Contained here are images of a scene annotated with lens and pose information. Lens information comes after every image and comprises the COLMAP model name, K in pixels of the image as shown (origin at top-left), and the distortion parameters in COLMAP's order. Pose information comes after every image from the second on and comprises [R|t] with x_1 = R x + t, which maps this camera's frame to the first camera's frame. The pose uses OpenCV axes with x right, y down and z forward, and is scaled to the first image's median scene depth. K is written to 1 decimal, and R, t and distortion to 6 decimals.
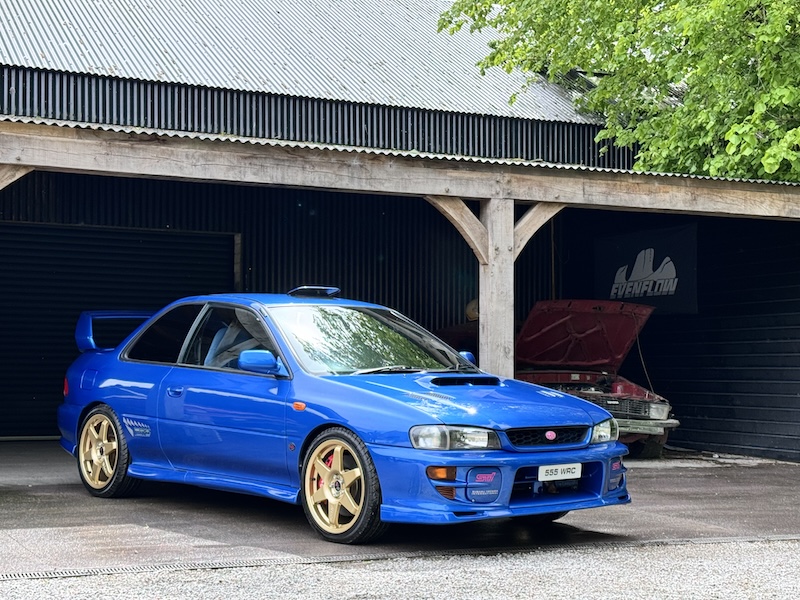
lens RADIAL K [[1373.2, 0, 392.9], [0, 1373.2, 300.7], [0, 0, 1]] dist [0.175015, 0.000000]
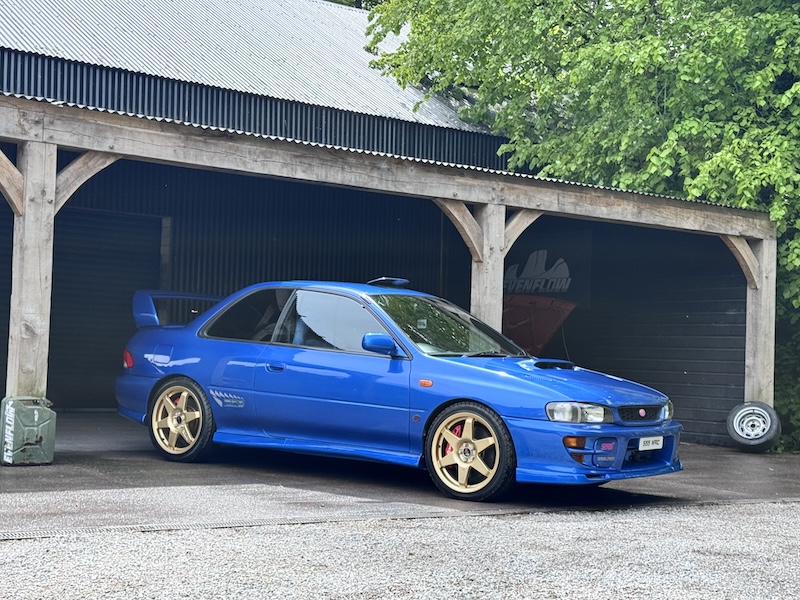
lens RADIAL K [[1373.2, 0, 402.3], [0, 1373.2, 293.4], [0, 0, 1]] dist [0.175015, 0.000000]
pose [[0.973672, 0.038615, 0.224661, -0.247572], [-0.039910, 0.999203, 0.001226, 0.000665], [-0.224435, -0.010160, 0.974436, -0.083694]]
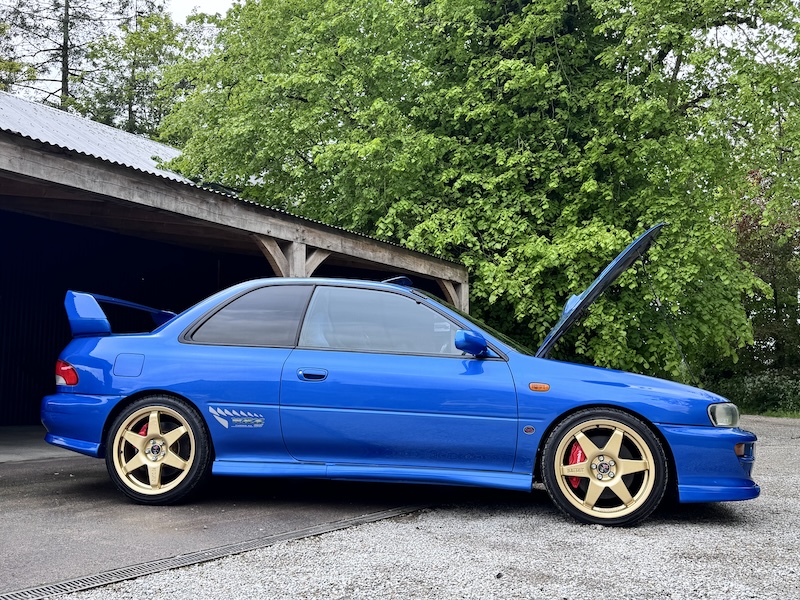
lens RADIAL K [[748.1, 0, 402.8], [0, 748.1, 304.5], [0, 0, 1]] dist [0.080673, 0.000000]
pose [[0.848989, 0.054994, 0.525540, -0.230193], [-0.024662, 0.997610, -0.064552, 0.035782], [-0.527834, 0.041844, 0.848316, 0.299015]]
